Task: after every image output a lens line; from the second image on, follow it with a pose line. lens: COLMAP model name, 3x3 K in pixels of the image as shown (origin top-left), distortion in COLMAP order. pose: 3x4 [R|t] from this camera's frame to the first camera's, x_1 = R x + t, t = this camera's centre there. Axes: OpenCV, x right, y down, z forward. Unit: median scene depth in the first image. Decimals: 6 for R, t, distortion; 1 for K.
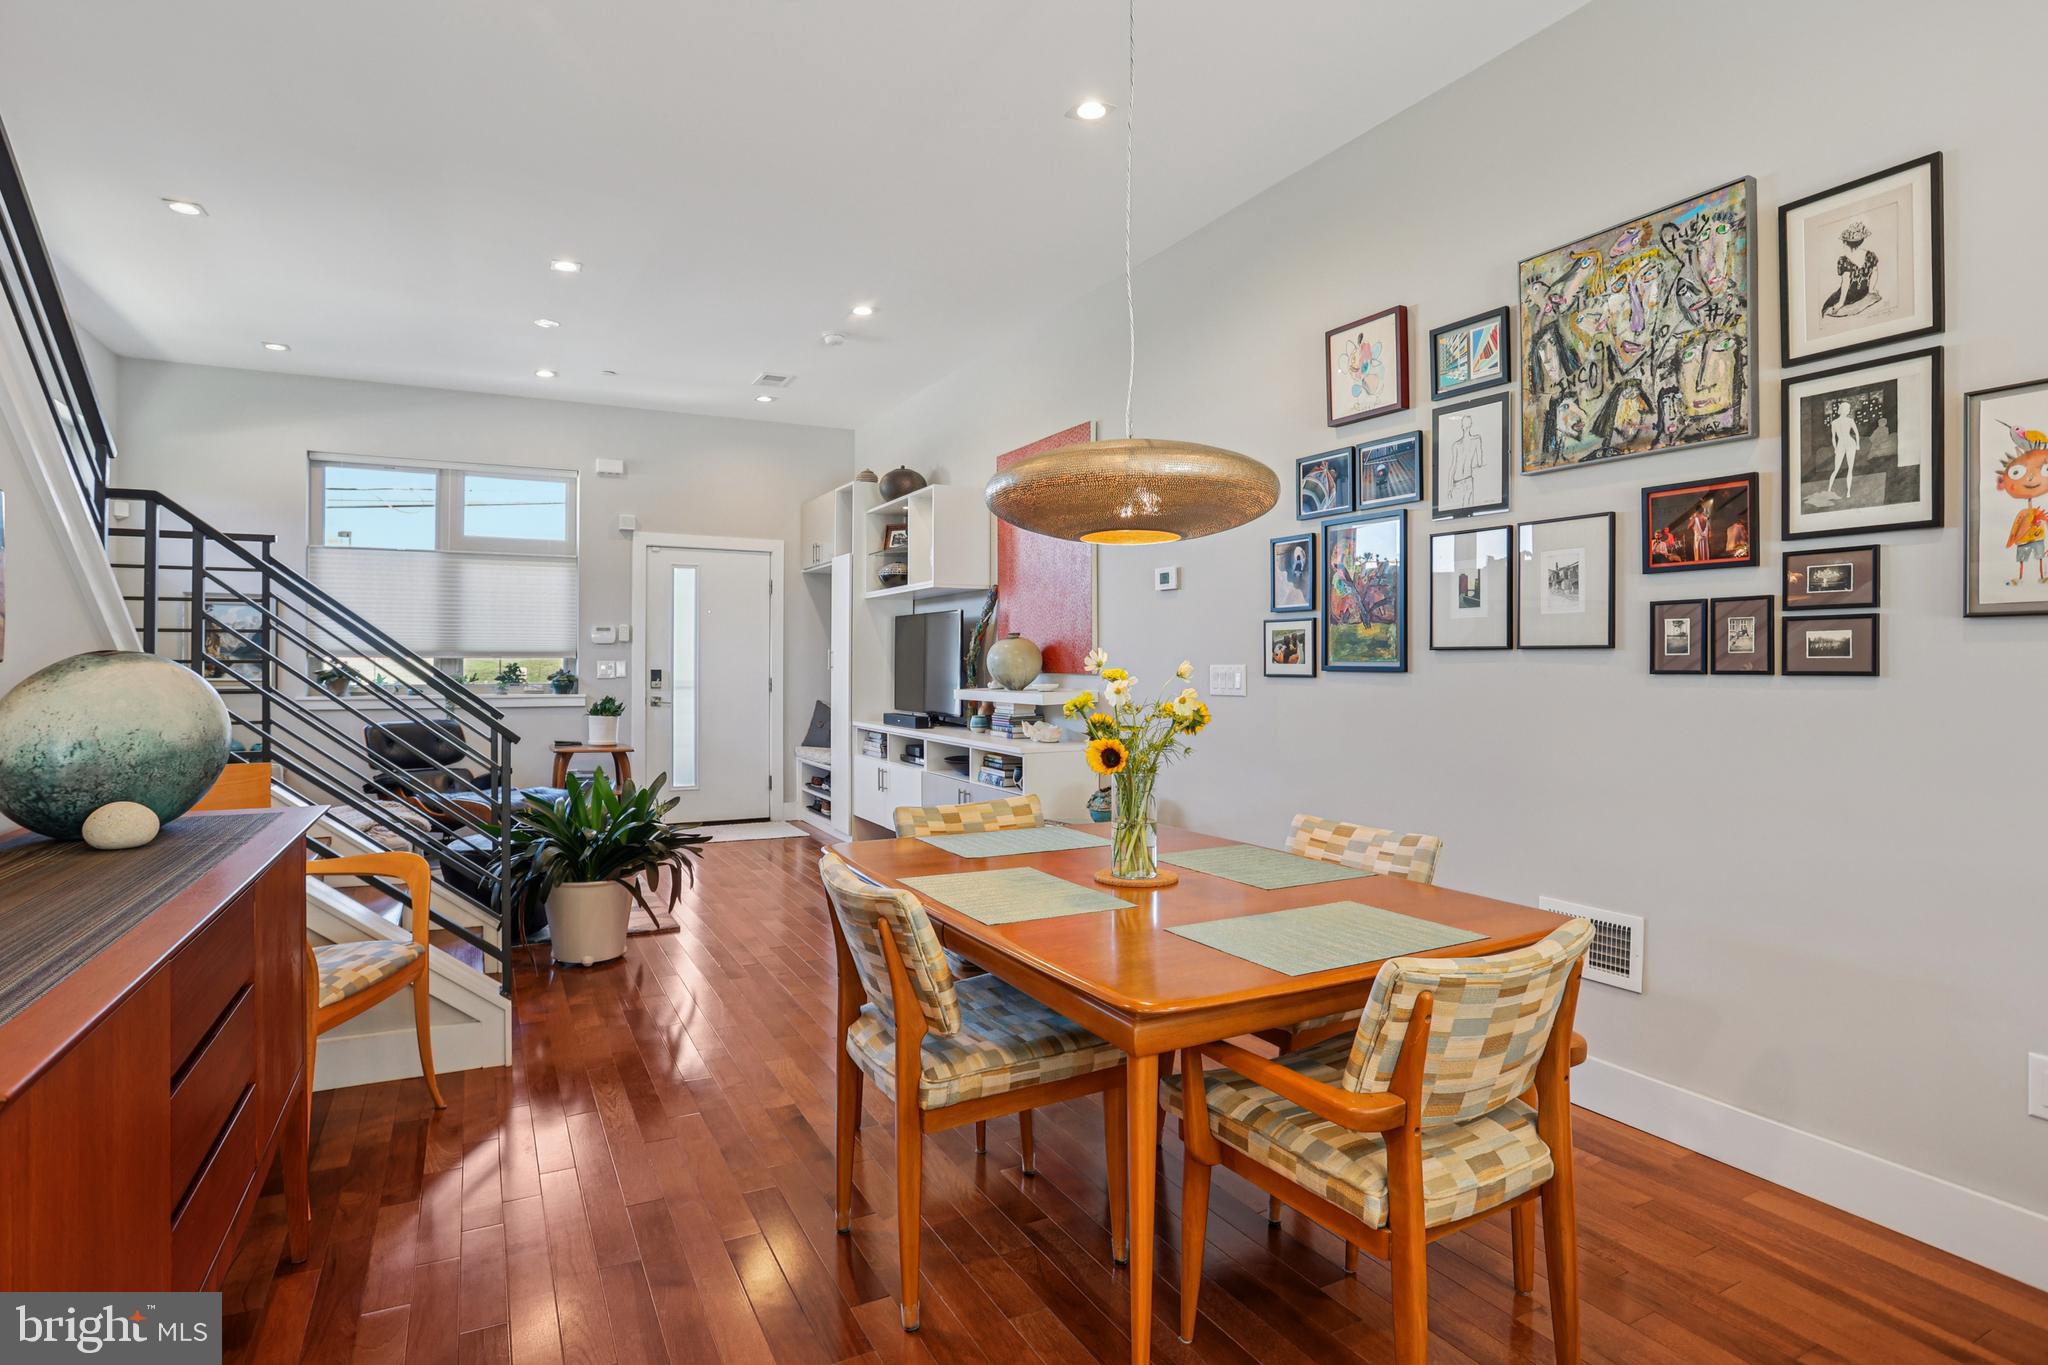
lens RADIAL K [[1045.9, 0, 1012.3], [0, 1045.9, 677.1], [0, 0, 1]] dist [-0.035186, 0.000661]
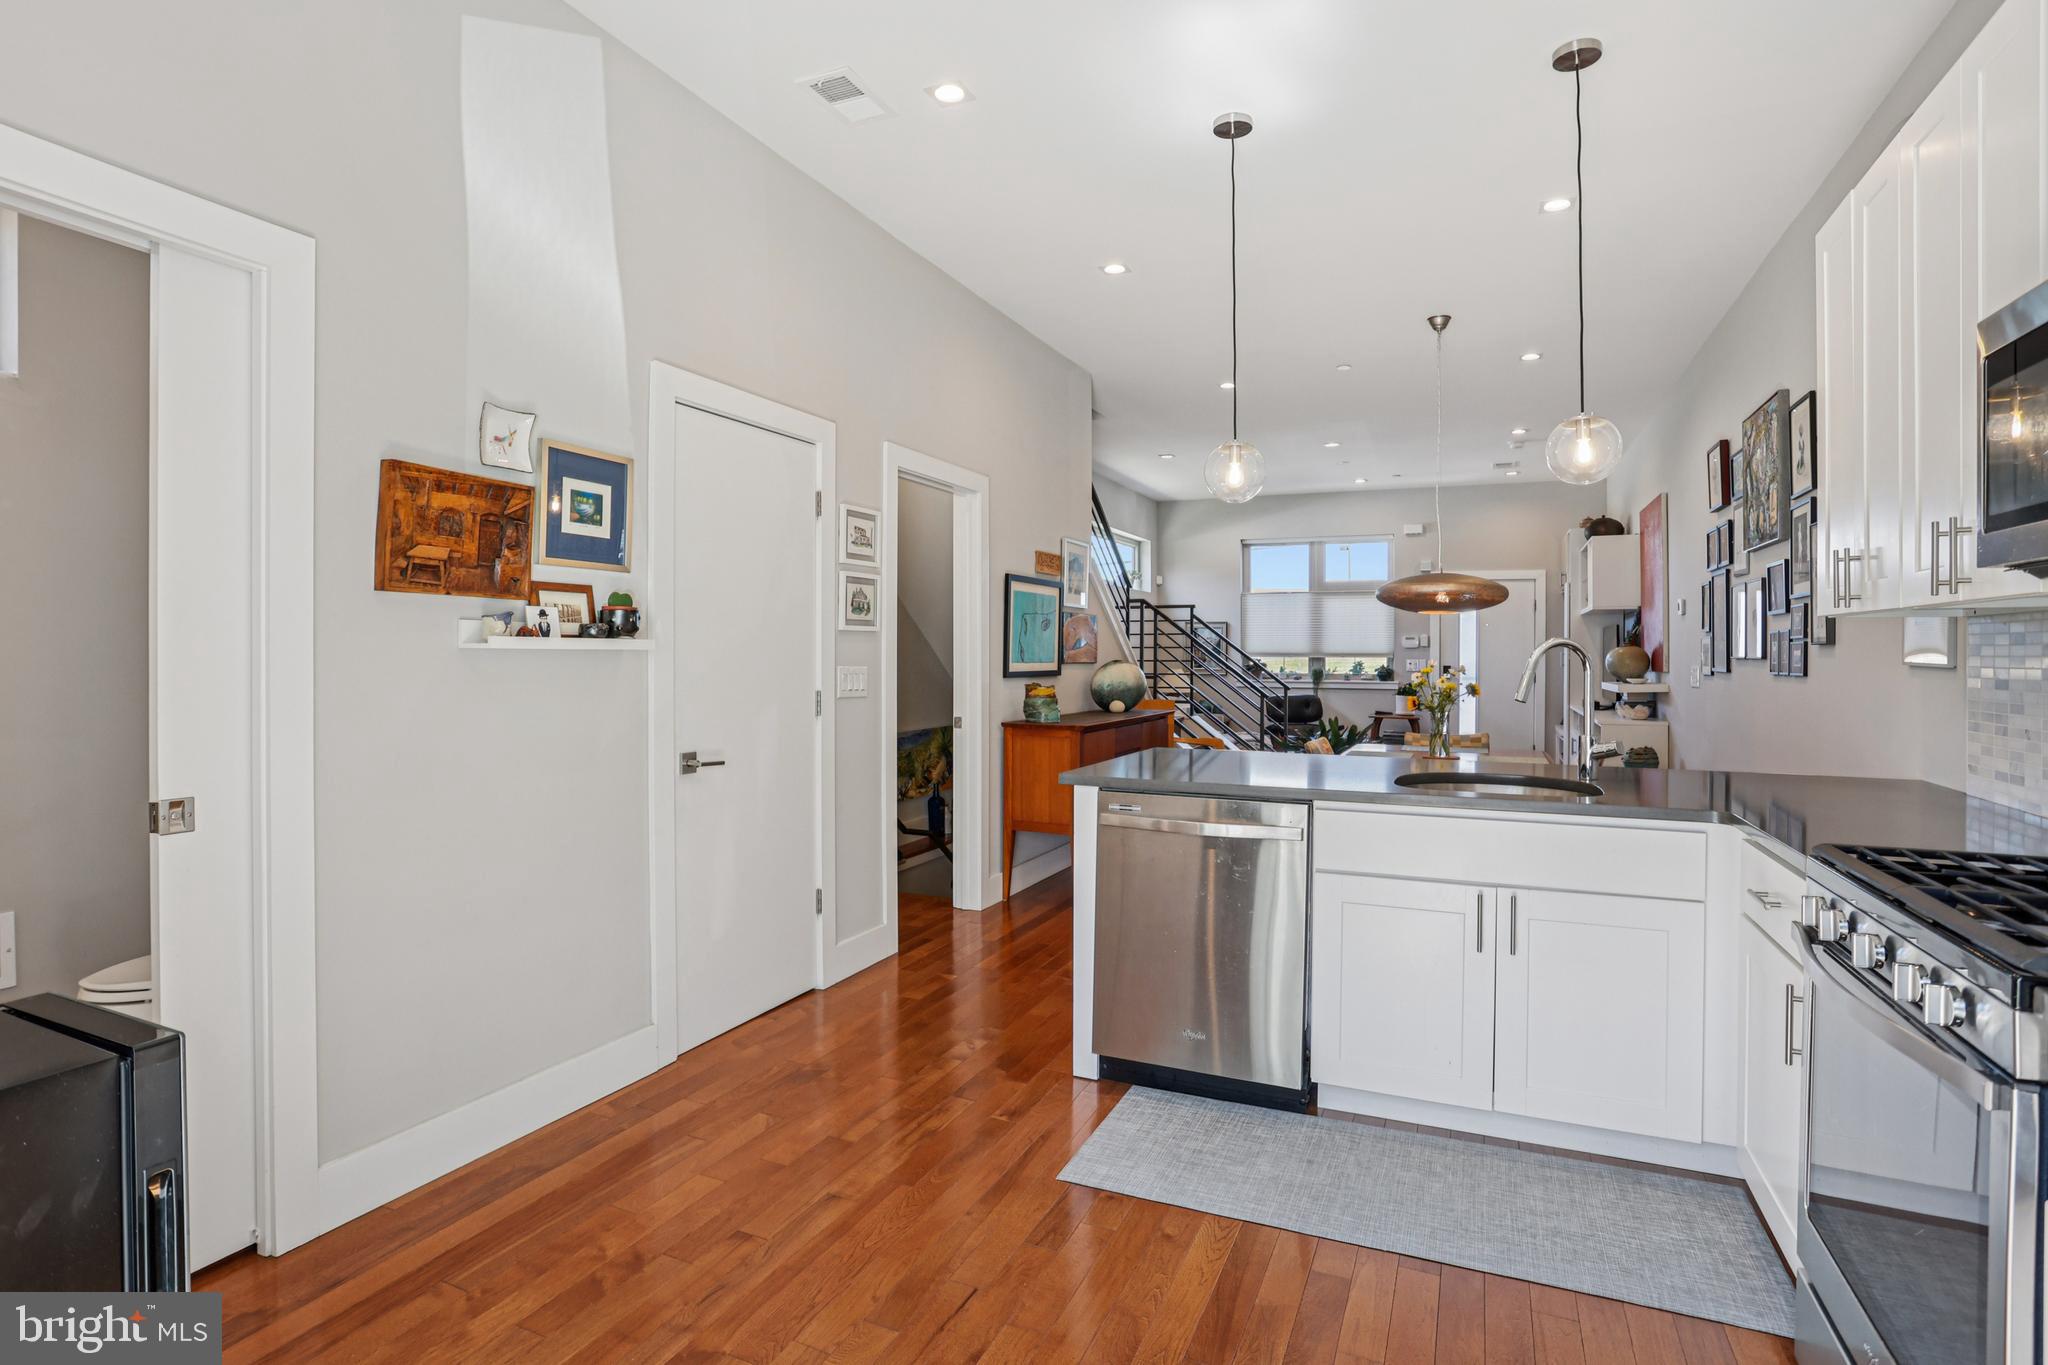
lens RADIAL K [[1045.9, 0, 1019.9], [0, 1045.9, 669.4], [0, 0, 1]] dist [-0.035186, 0.000661]
pose [[0.631944, 0.008813, -0.774964, 0.434096], [-0.010258, 0.999943, 0.003007, -0.000200], [0.774946, 0.006049, 0.631999, -0.396227]]
